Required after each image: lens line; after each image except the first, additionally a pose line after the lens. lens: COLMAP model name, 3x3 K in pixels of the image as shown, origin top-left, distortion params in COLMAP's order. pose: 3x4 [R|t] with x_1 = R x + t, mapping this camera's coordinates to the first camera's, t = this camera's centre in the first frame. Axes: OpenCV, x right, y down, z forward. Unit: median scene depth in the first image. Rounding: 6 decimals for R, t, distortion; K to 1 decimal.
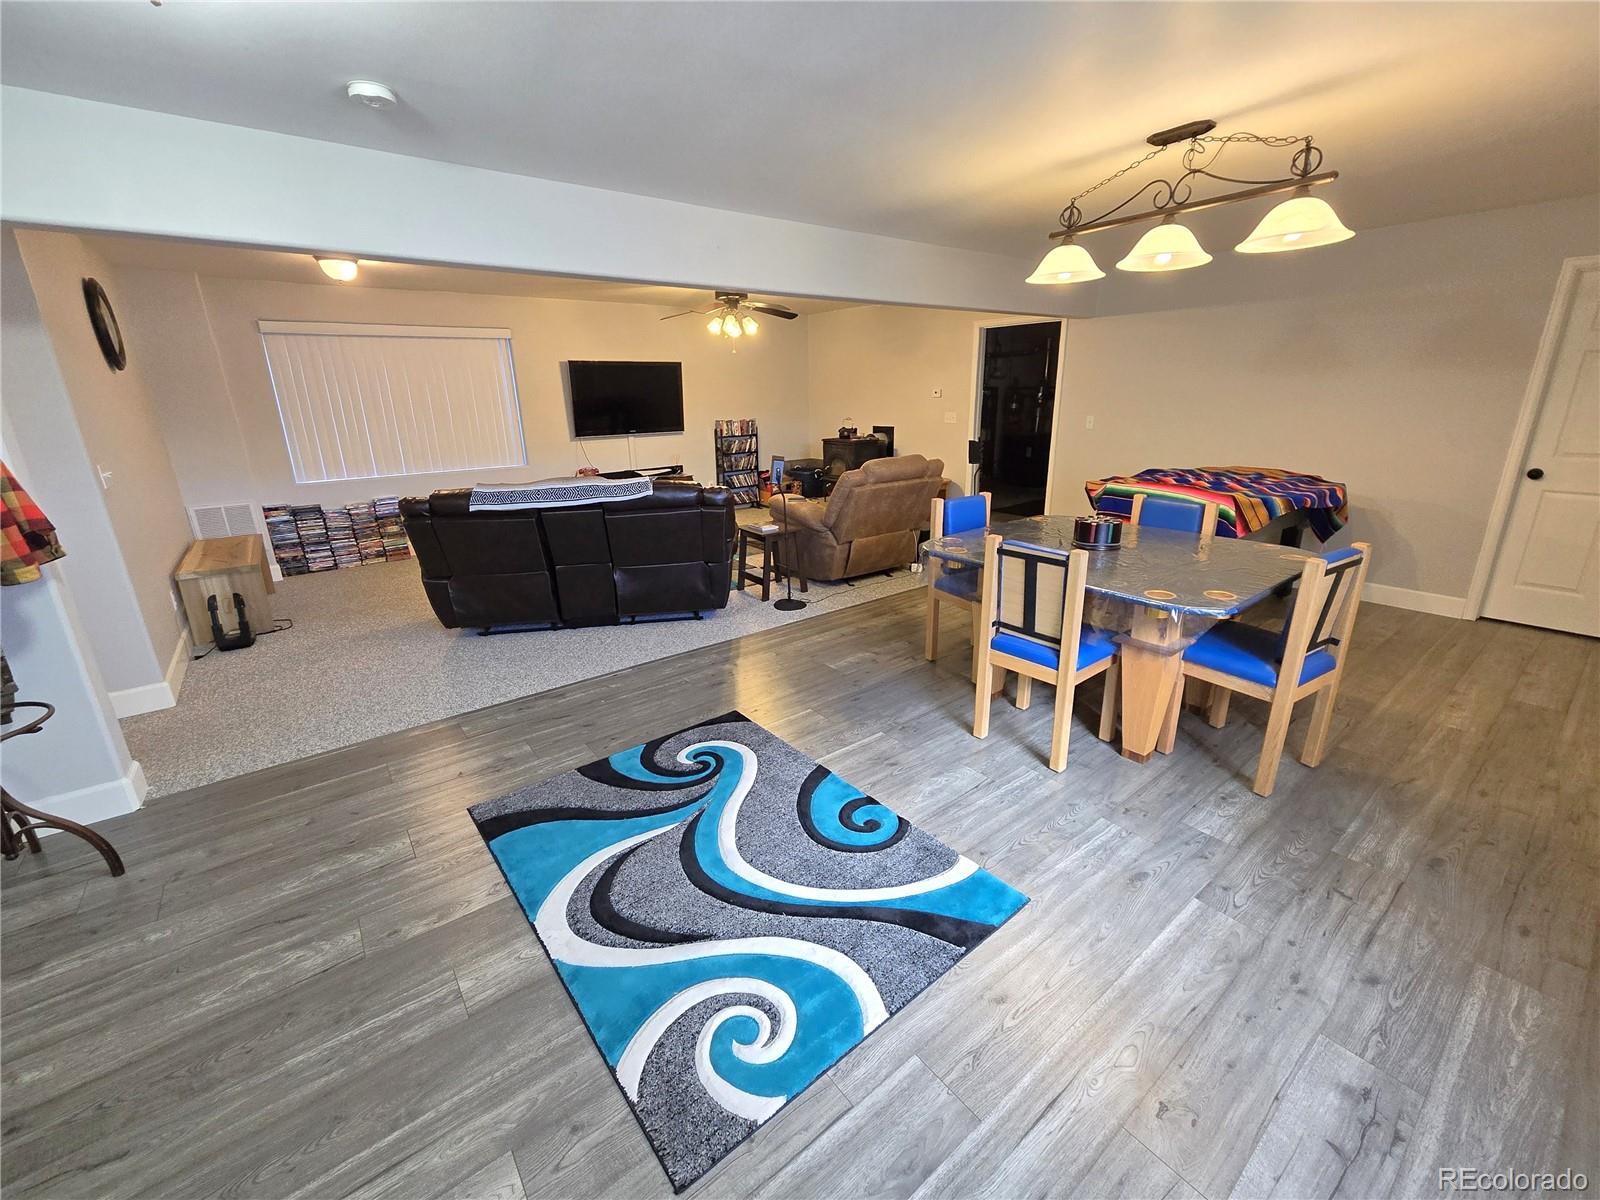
lens RADIAL K [[659.1, 0, 833.0], [0, 659.1, 594.7], [0, 0, 1]] dist [-0.001589, -0.000050]
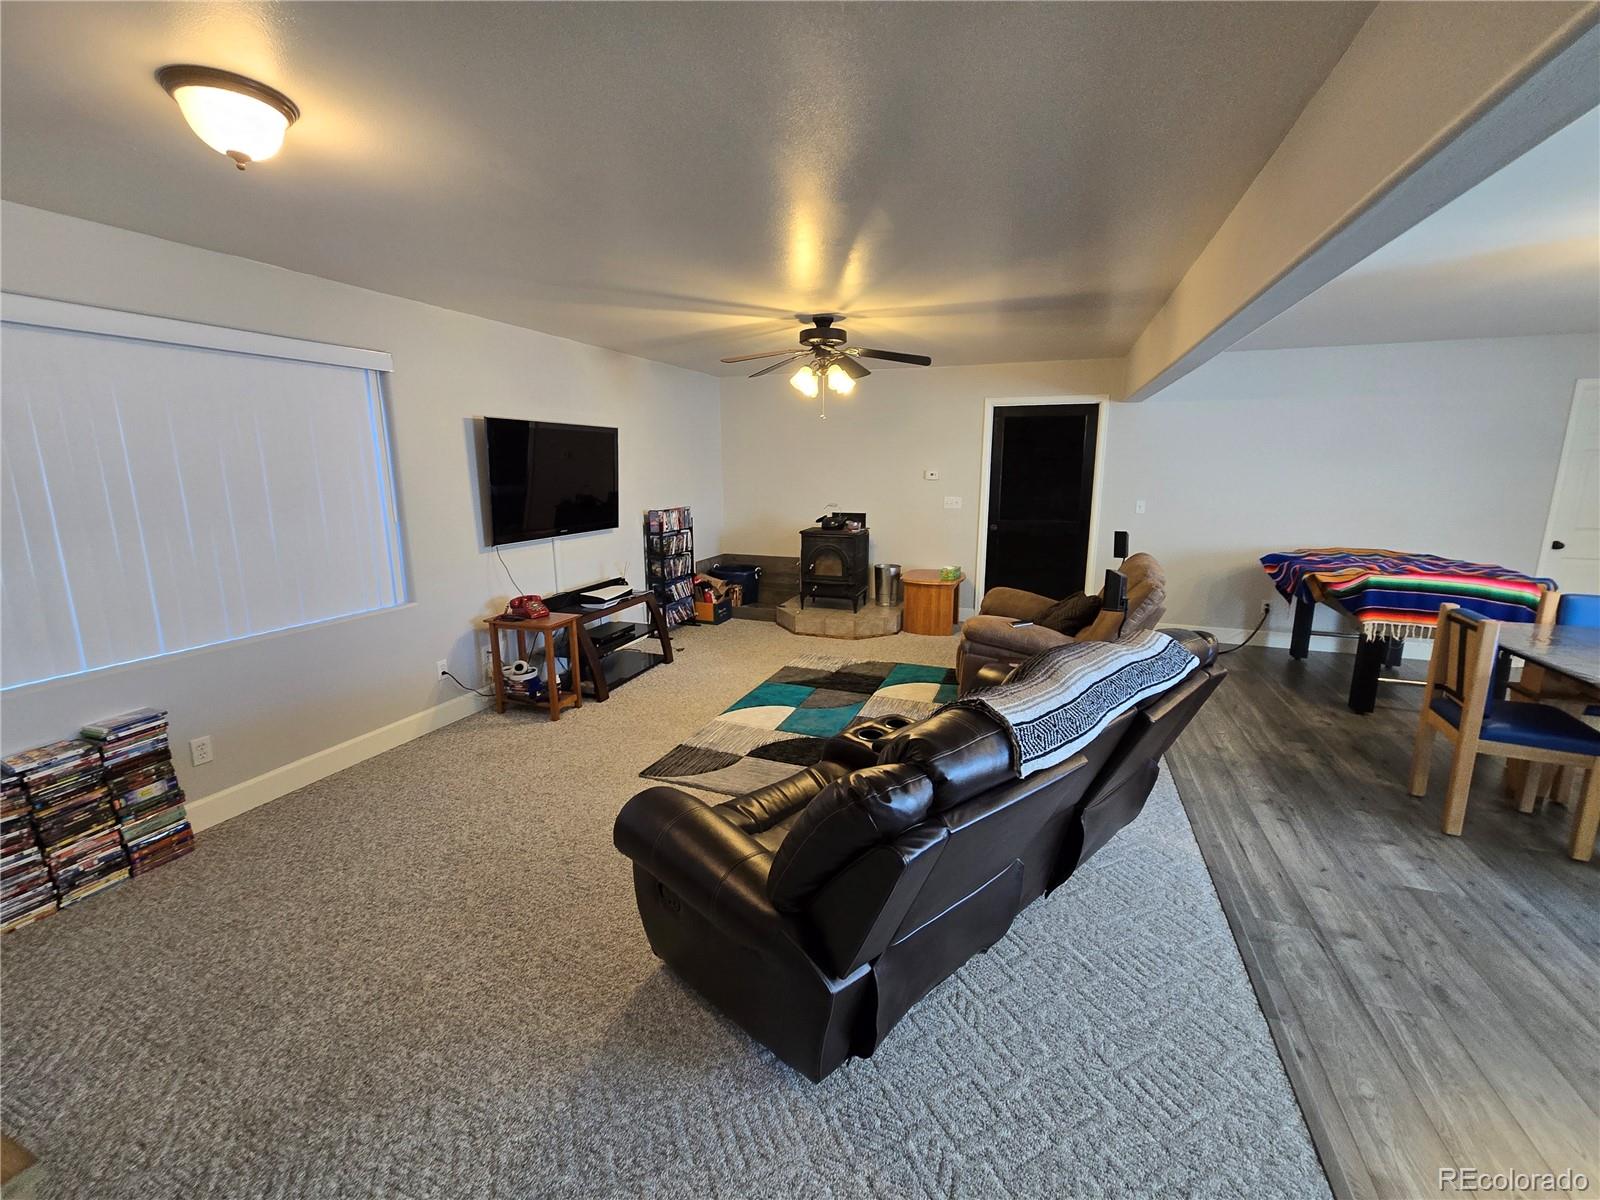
lens RADIAL K [[647.4, 0, 817.8], [0, 647.4, 594.8], [0, 0, 1]] dist [0.000200, -0.000179]
pose [[0.859286, -0.085394, 0.504316, -0.819442], [0.139886, 0.987610, -0.071118, -0.217431], [-0.491995, 0.131658, 0.860586, 0.705598]]
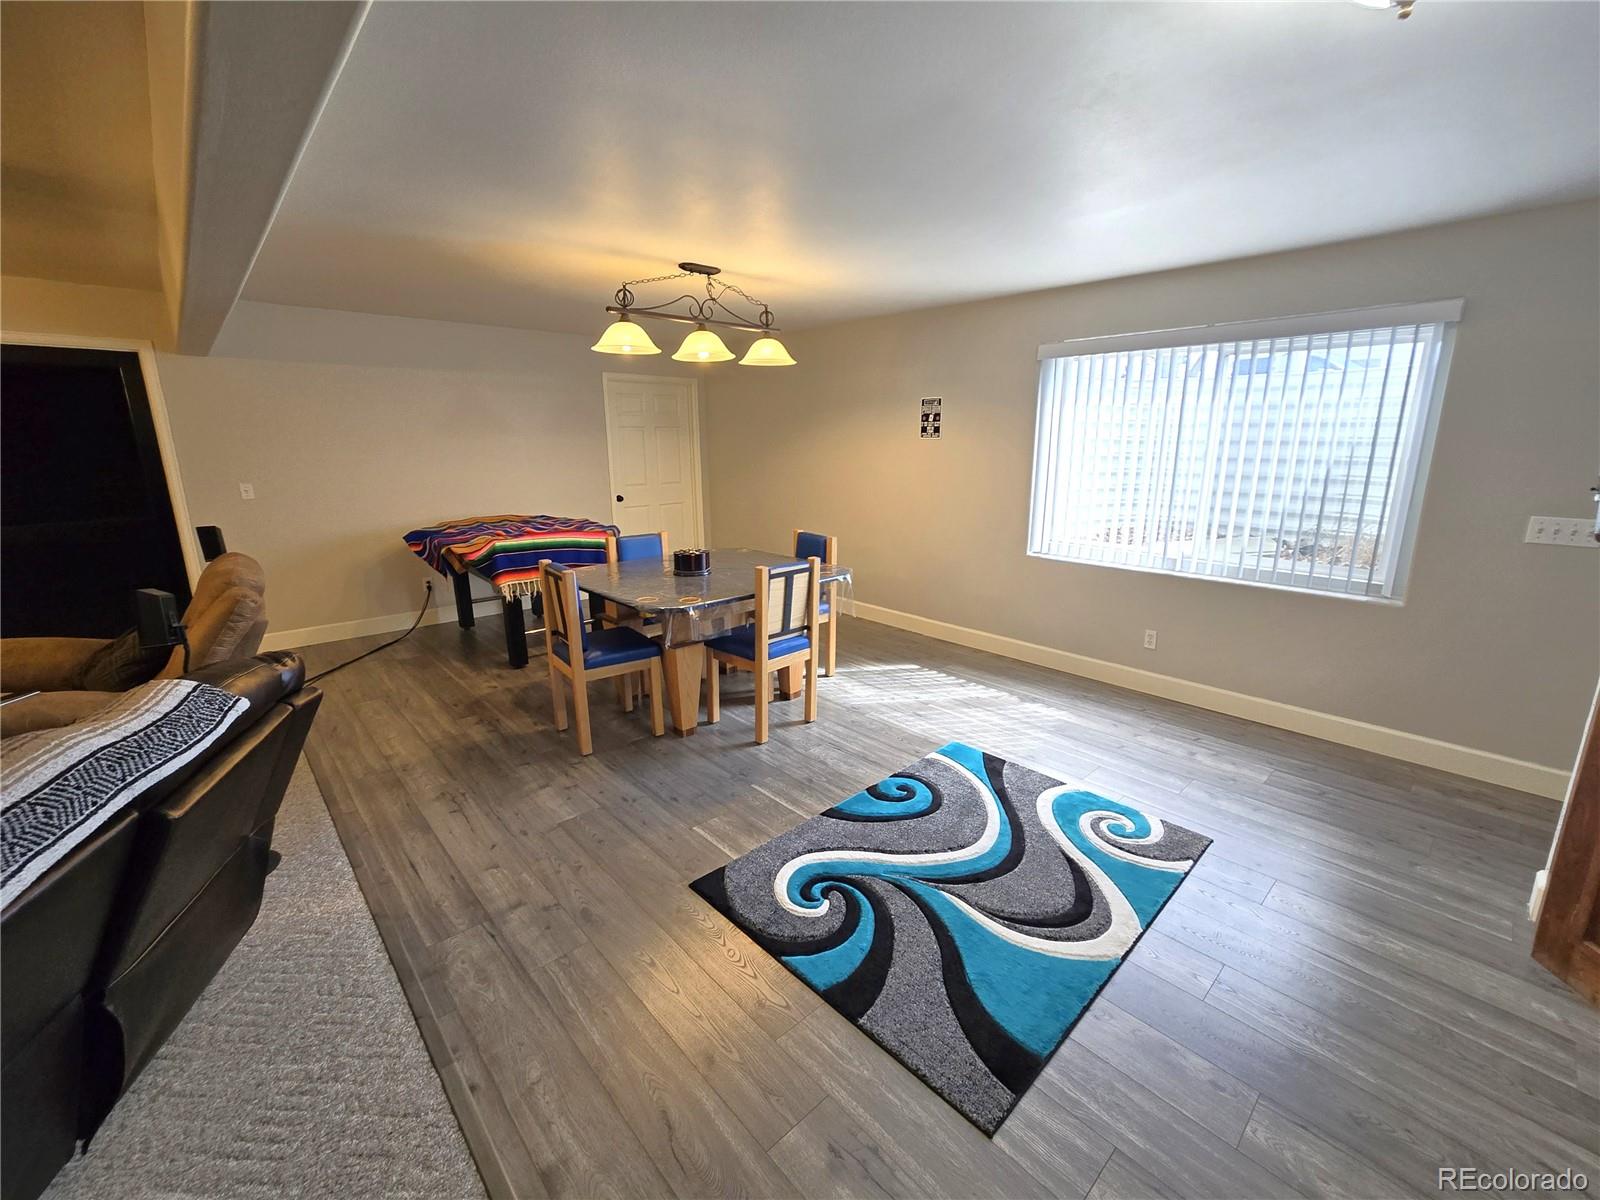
lens RADIAL K [[662.3, 0, 801.8], [0, 662.3, 592.2], [0, 0, 1]] dist [0.000167, 0.000442]
pose [[-0.055158, -0.211126, 0.975901, -0.682715], [0.300638, 0.928520, 0.217868, -0.206399], [-0.952142, 0.305410, 0.012258, 0.671603]]
